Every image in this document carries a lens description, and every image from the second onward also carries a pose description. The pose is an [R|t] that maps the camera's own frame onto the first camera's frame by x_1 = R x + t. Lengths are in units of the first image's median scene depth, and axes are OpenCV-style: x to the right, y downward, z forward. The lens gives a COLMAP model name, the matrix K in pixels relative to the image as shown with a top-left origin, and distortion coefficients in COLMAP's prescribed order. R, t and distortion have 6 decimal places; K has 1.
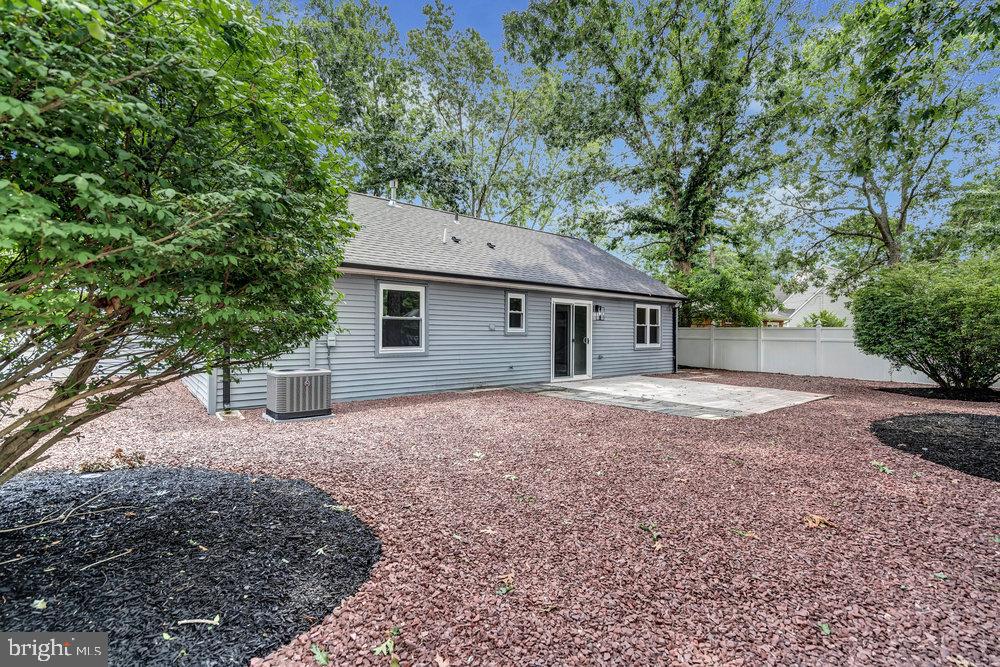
lens RADIAL K [[457.6, 0, 506.7], [0, 457.6, 328.7], [0, 0, 1]] dist [0.003604, 0.000437]
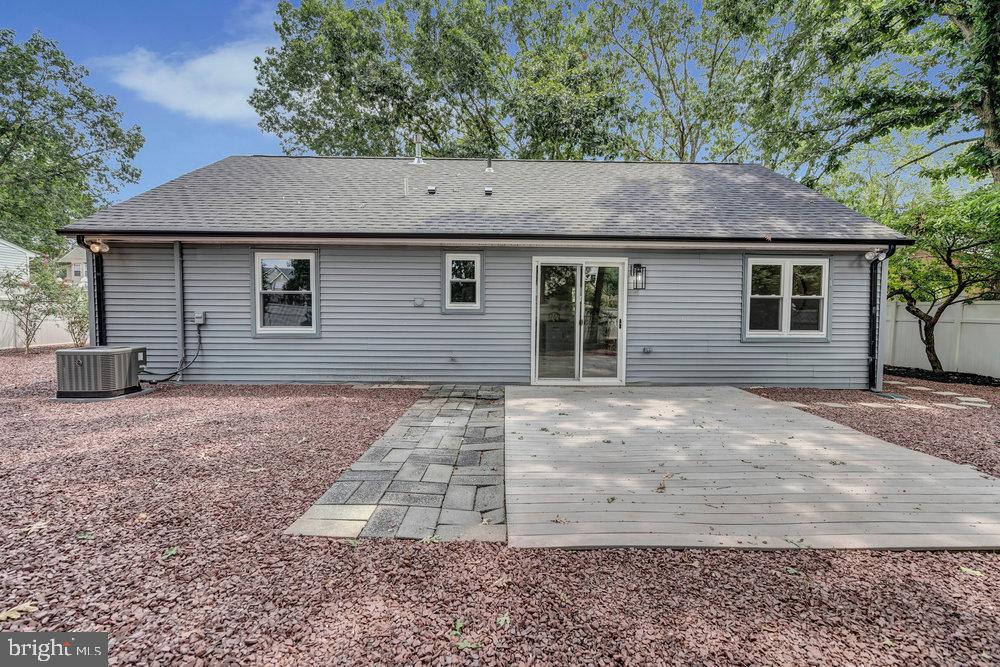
lens RADIAL K [[457.6, 0, 506.7], [0, 457.6, 328.7], [0, 0, 1]] dist [0.003604, 0.000437]
pose [[0.785118, 0.022794, -0.618927, 0.473992], [0.004058, 0.999112, 0.041943, 0.008064], [0.619333, -0.035442, 0.784328, 0.458076]]
